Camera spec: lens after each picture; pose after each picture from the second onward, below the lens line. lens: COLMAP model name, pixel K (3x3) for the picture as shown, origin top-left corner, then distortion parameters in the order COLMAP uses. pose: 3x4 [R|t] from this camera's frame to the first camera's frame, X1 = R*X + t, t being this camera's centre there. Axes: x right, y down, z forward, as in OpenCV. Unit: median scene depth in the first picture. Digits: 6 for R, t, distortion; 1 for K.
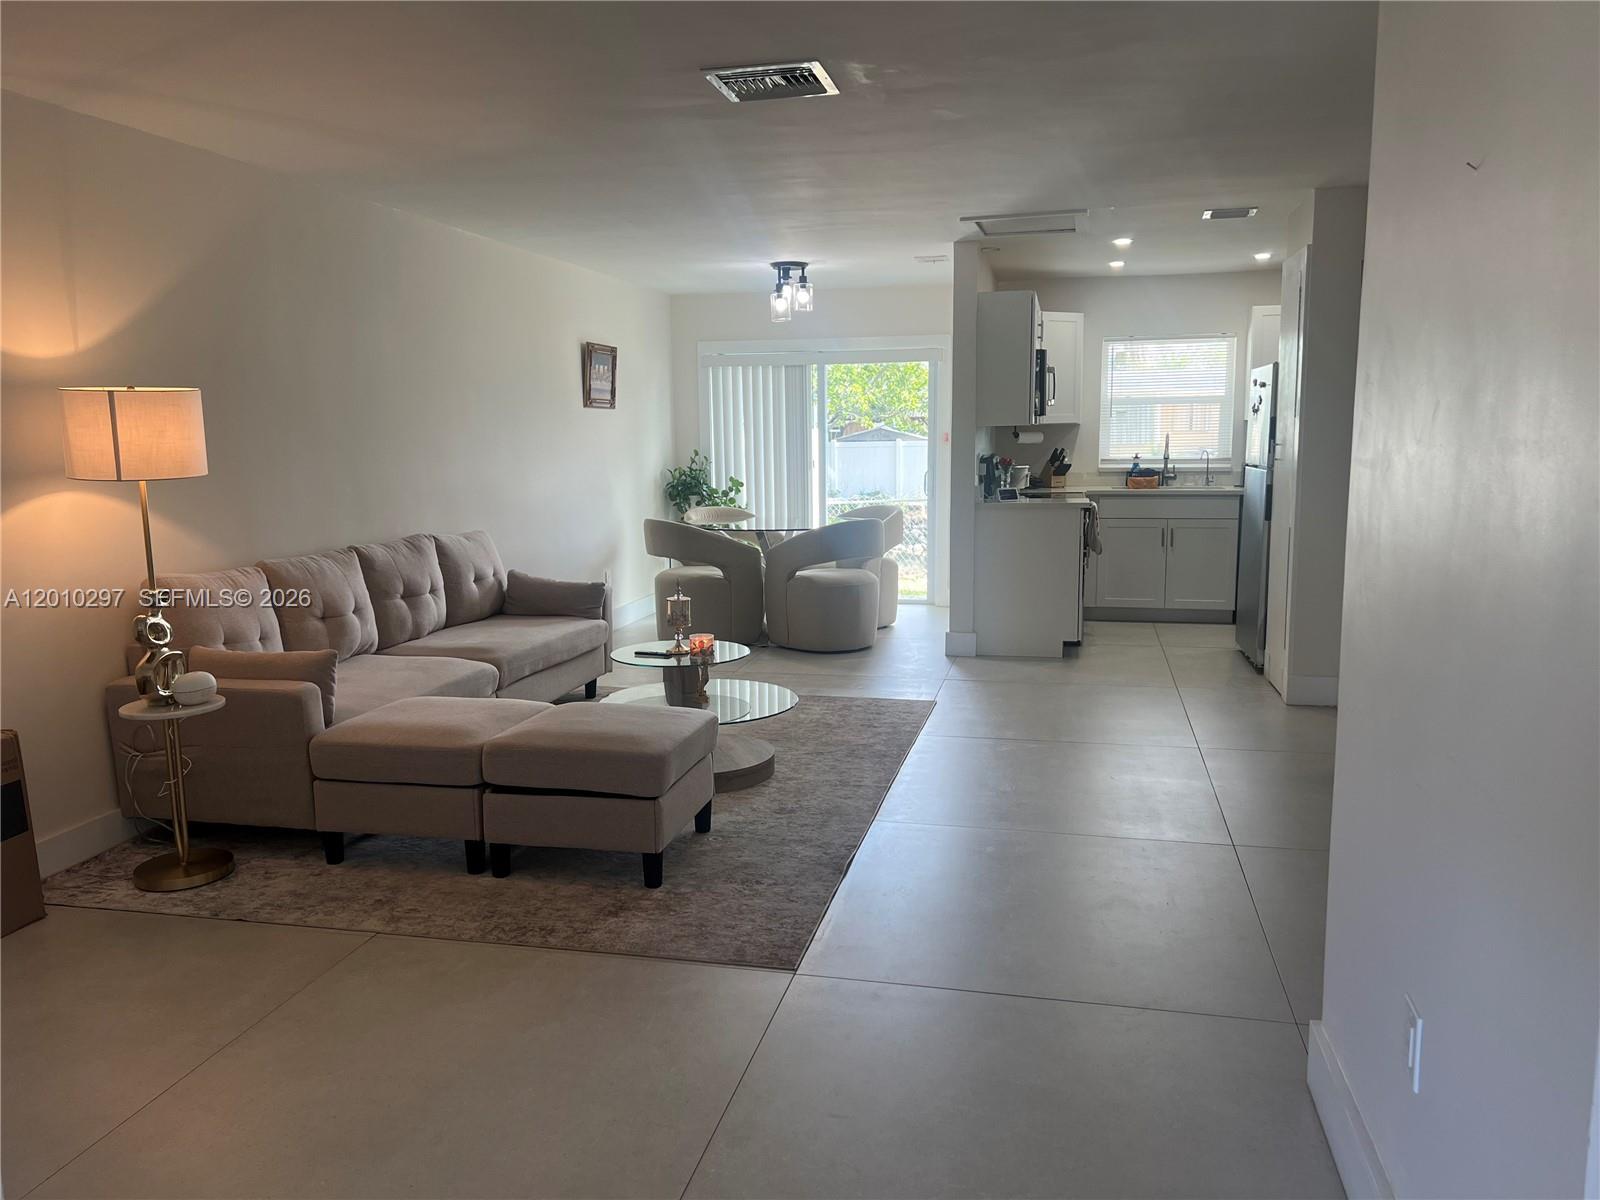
lens RADIAL K [[1201.1, 0, 798.9], [0, 1201.1, 601.6], [0, 0, 1]] dist [0.067919, -0.080584]
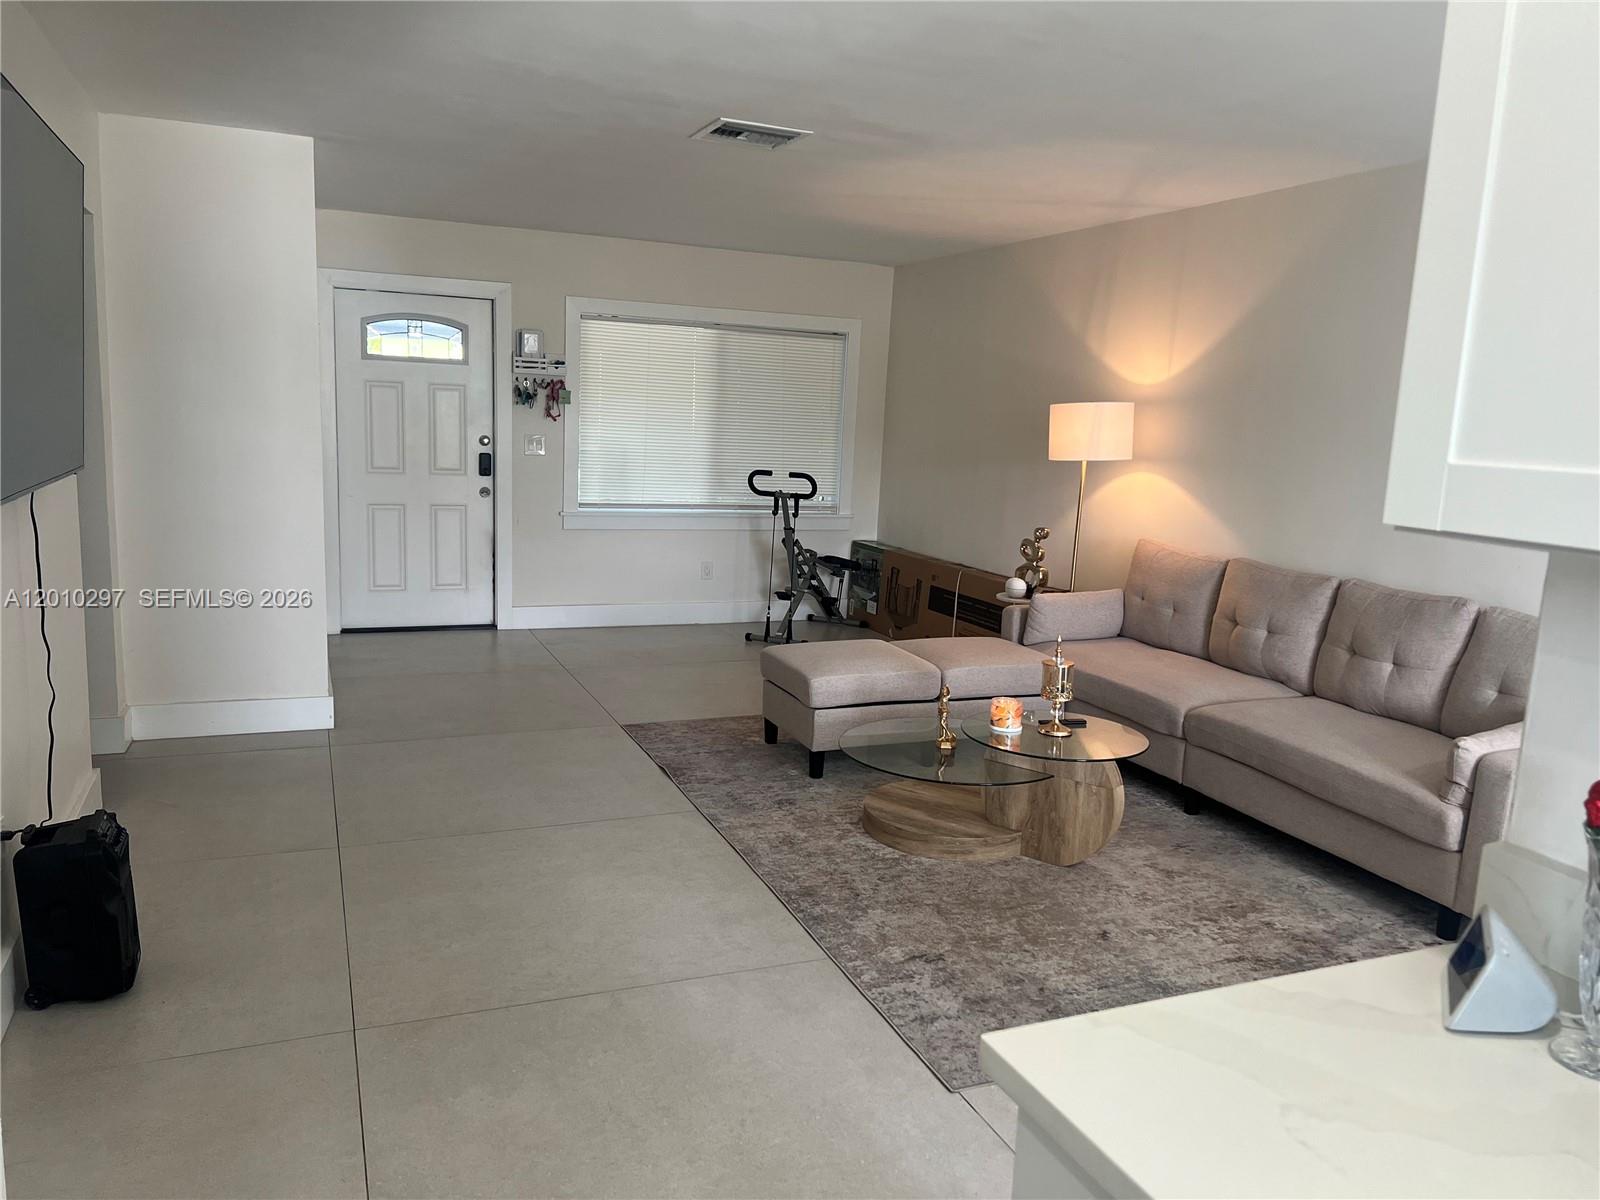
lens RADIAL K [[1201.1, 0, 798.9], [0, 1201.1, 601.6], [0, 0, 1]] dist [0.067919, -0.080584]
pose [[-0.820469, 0.071965, -0.567143, 0.462119], [-0.113357, 0.951869, 0.284772, -0.236170], [0.560339, 0.297937, -0.772822, 1.481384]]
